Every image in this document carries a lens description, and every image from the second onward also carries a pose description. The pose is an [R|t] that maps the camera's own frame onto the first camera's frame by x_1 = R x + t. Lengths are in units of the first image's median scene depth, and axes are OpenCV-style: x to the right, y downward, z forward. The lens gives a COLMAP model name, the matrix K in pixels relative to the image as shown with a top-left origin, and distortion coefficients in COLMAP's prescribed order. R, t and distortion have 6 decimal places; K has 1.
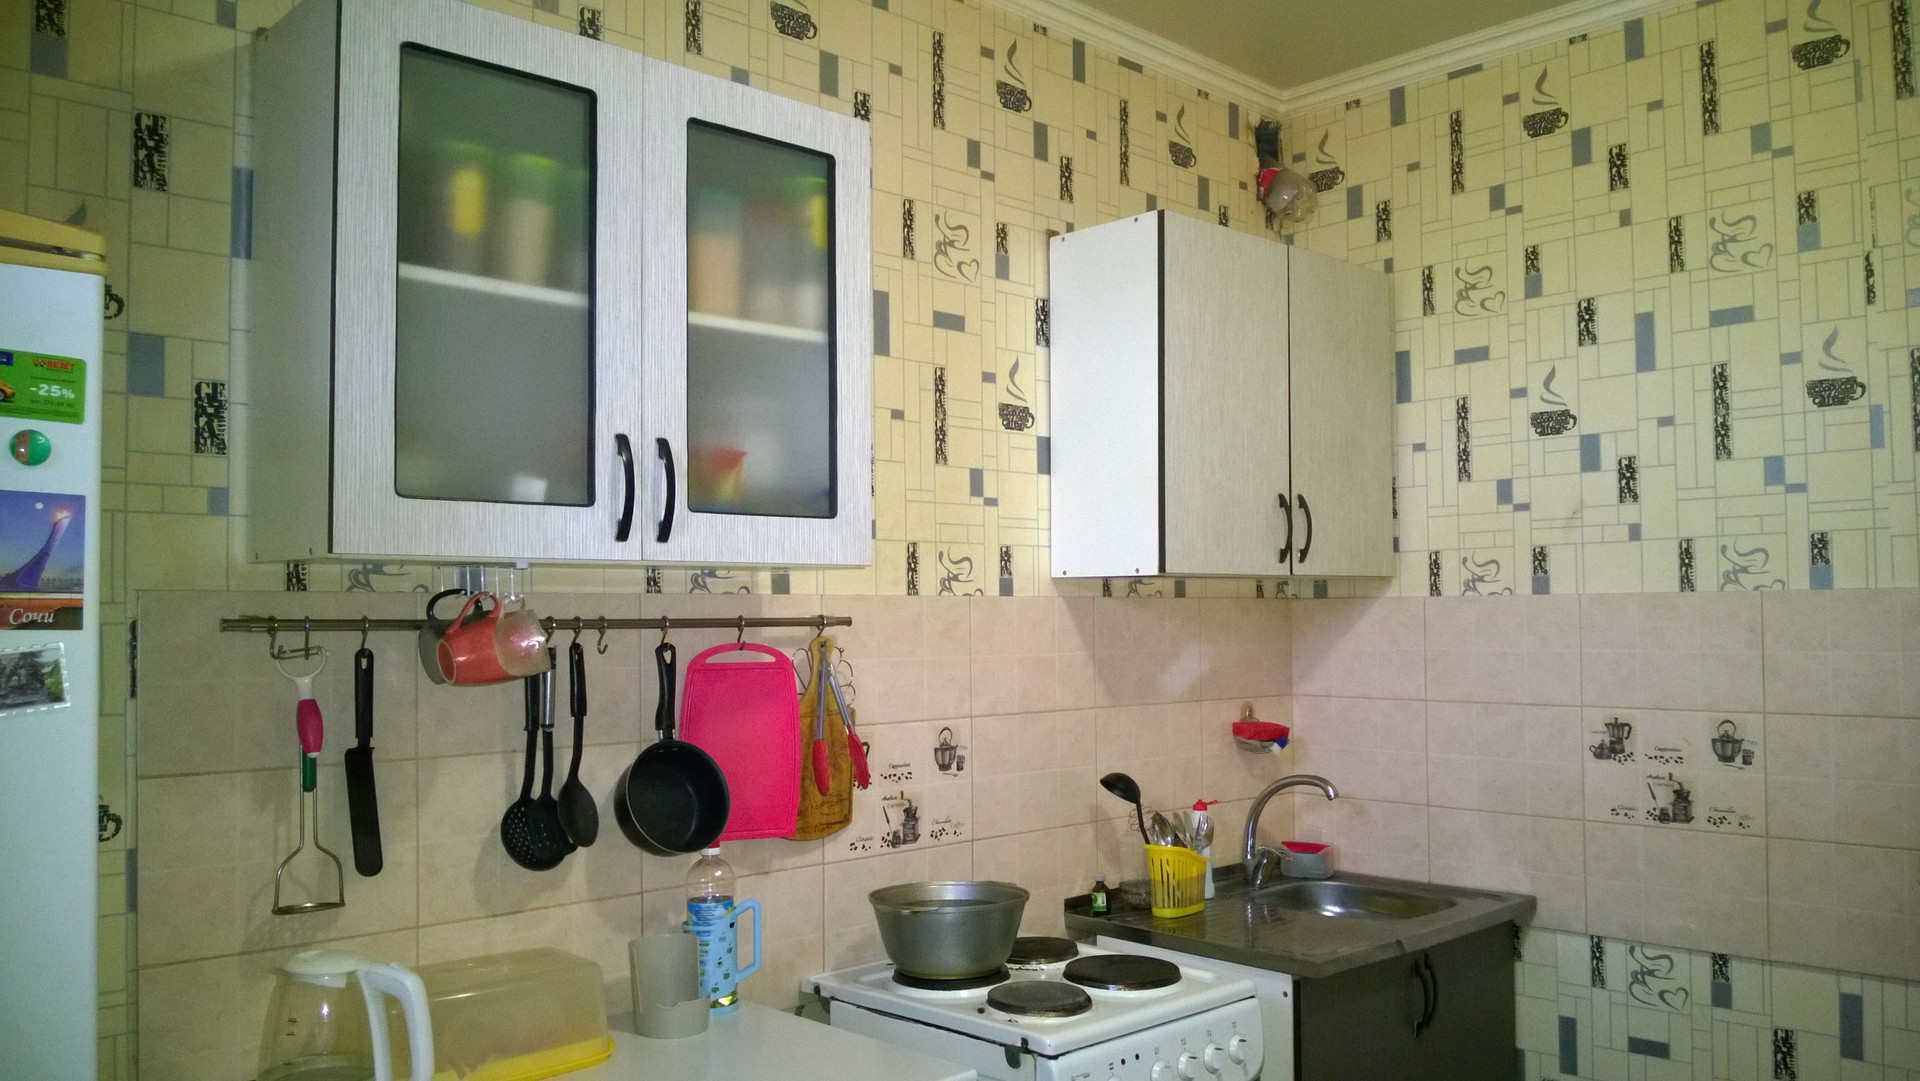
lens RADIAL K [[1459.0, 0, 995.2], [0, 1459.0, 567.3], [0, 0, 1]] dist [0.029906, -0.083184]
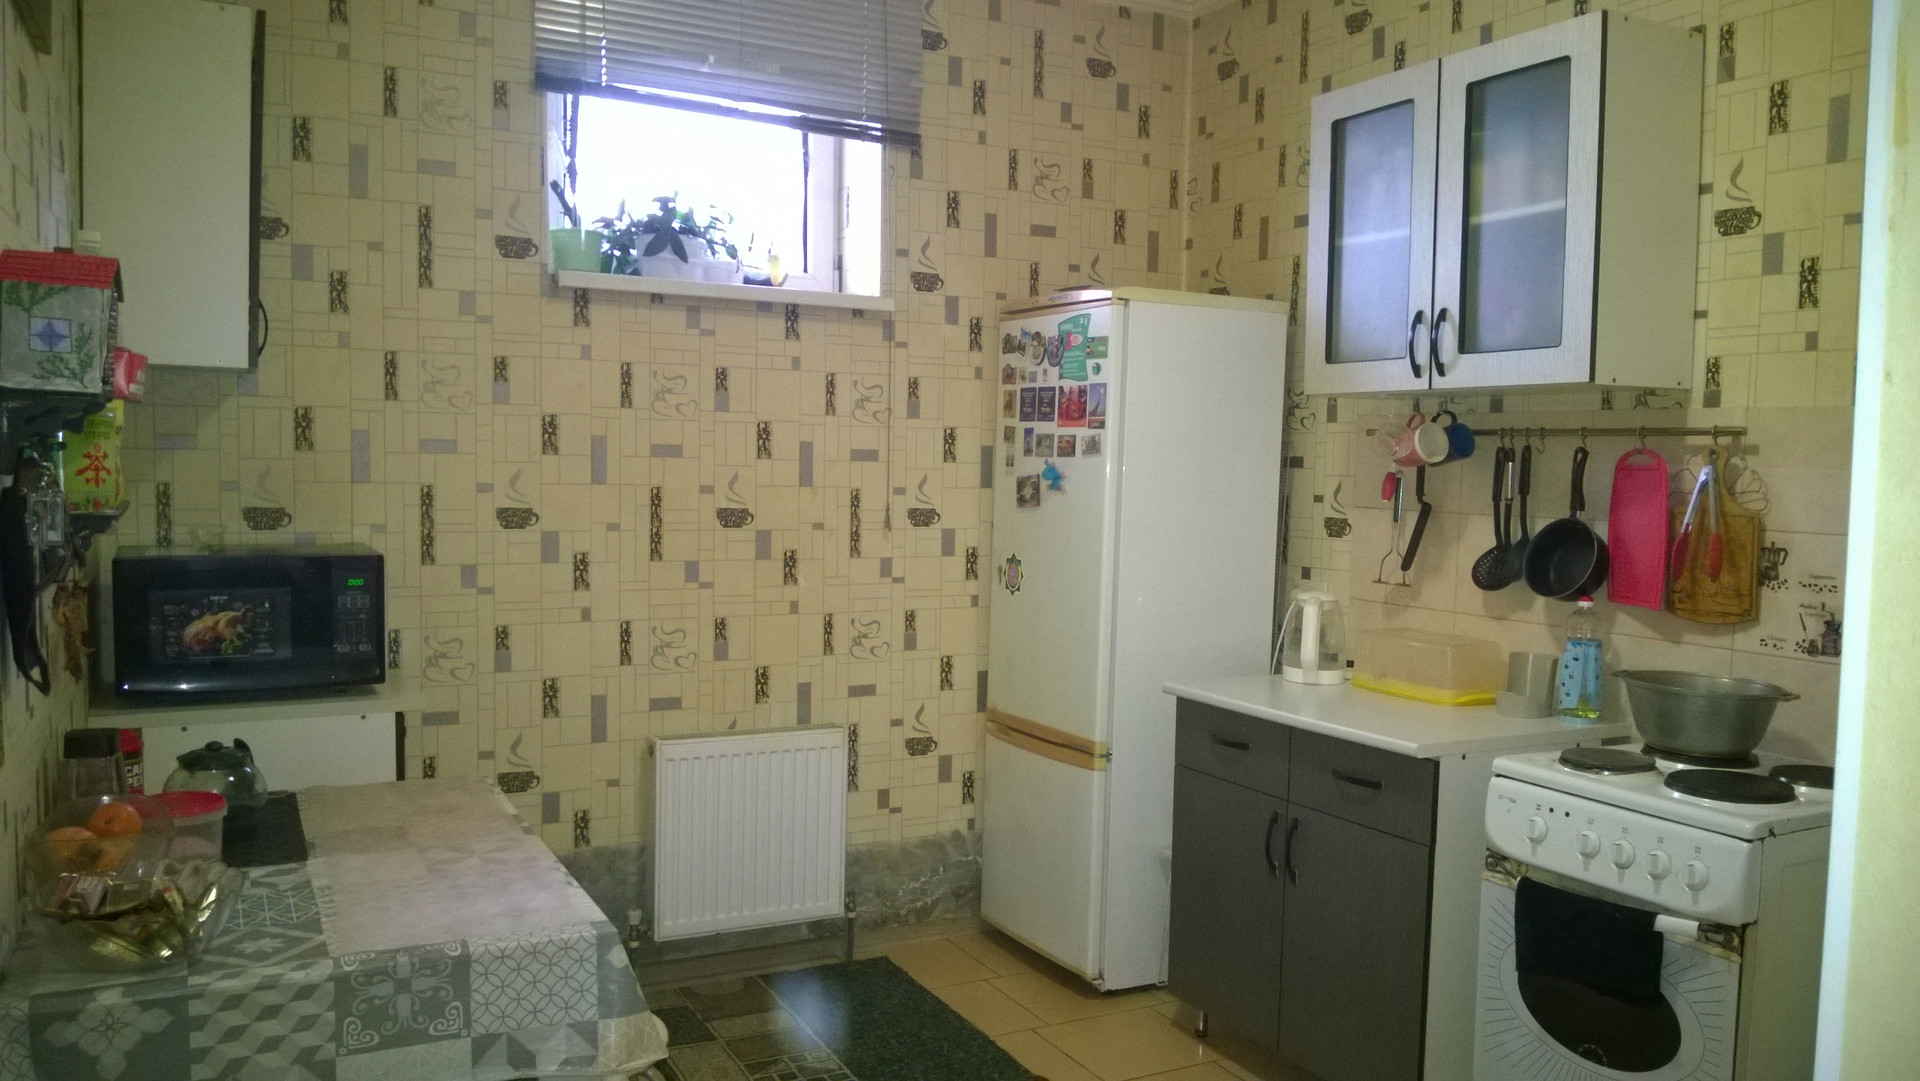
lens RADIAL K [[1459.0, 0, 995.2], [0, 1459.0, 567.3], [0, 0, 1]] dist [0.029906, -0.083184]
pose [[-0.259398, 0.087463, -0.961802, 1.089345], [0.025108, 0.996165, 0.083816, 0.032107], [0.965444, -0.002407, -0.260600, 0.741872]]
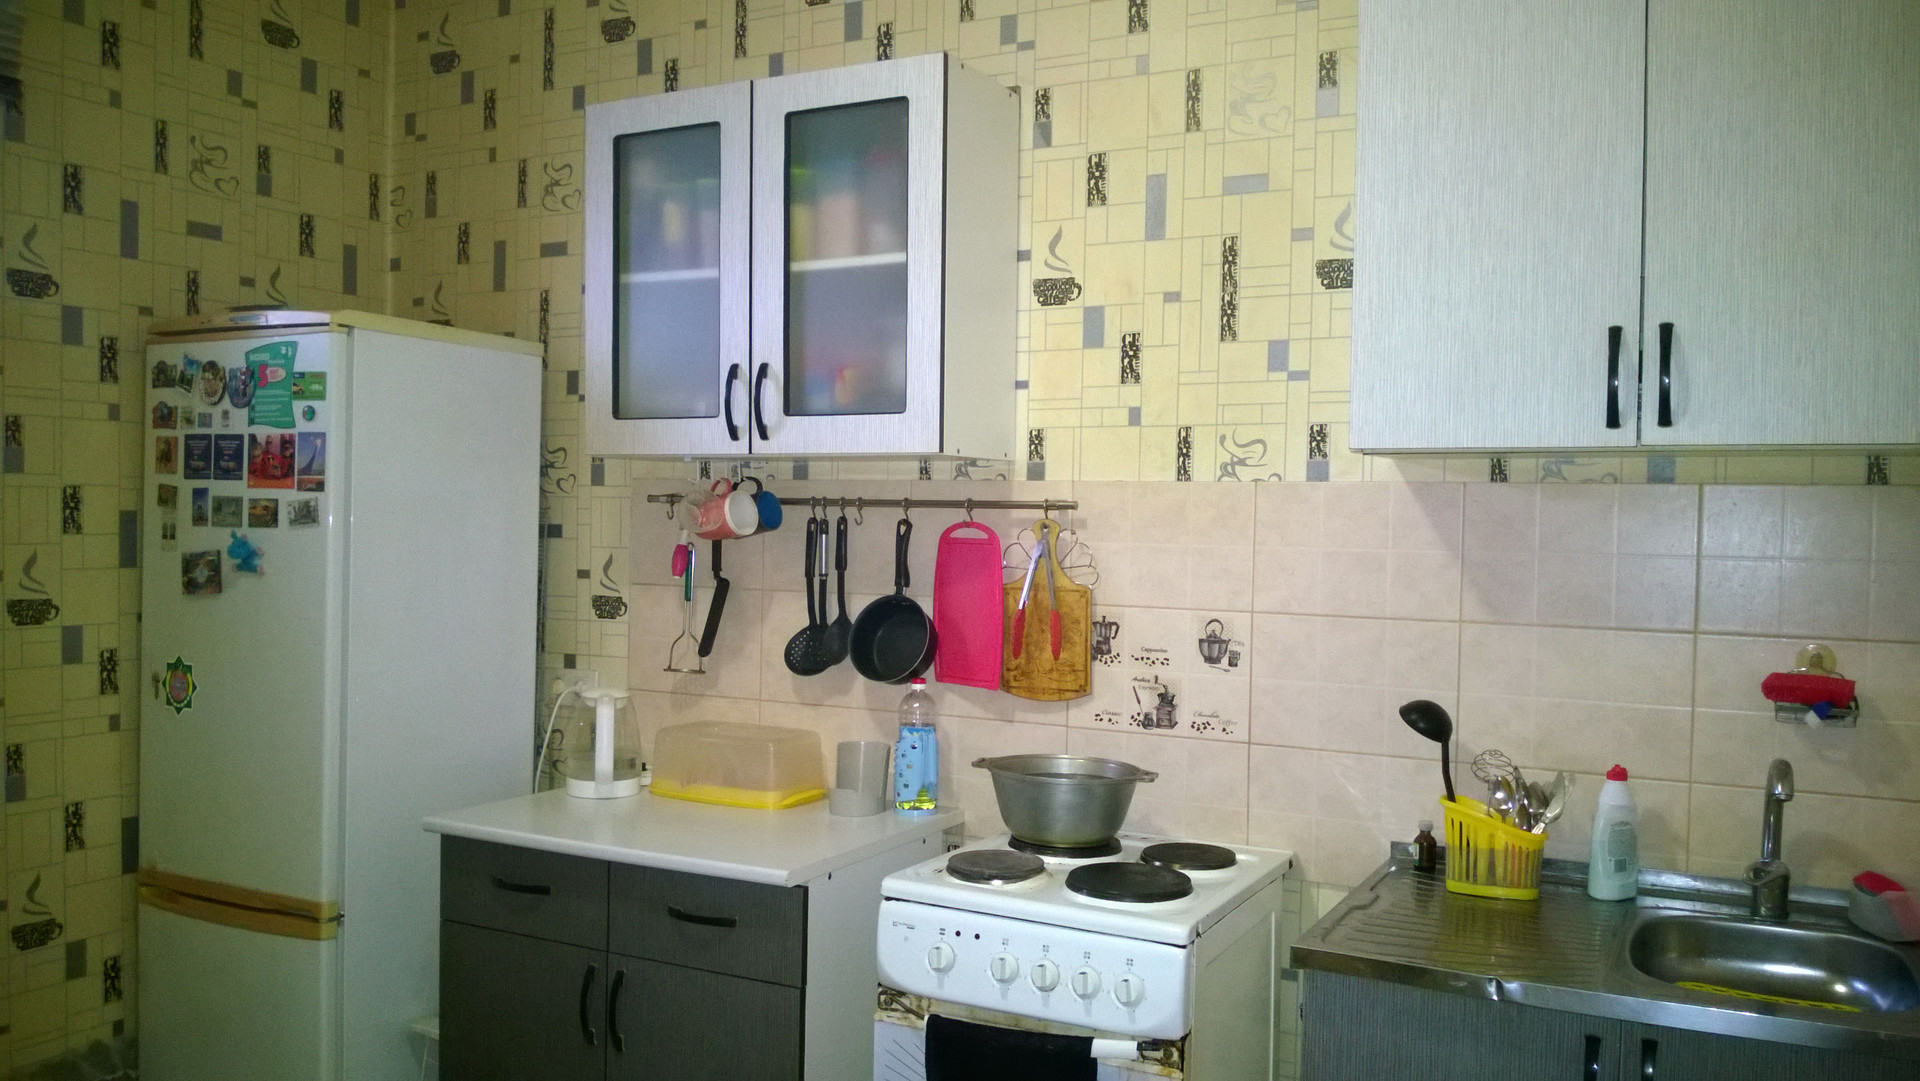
lens RADIAL K [[1459.0, 0, 995.2], [0, 1459.0, 567.3], [0, 0, 1]] dist [0.029906, -0.083184]
pose [[0.324455, 0.053525, -0.944386, 0.882262], [0.014129, 0.998012, 0.061418, 0.016065], [0.945796, -0.033271, 0.323054, 0.595776]]
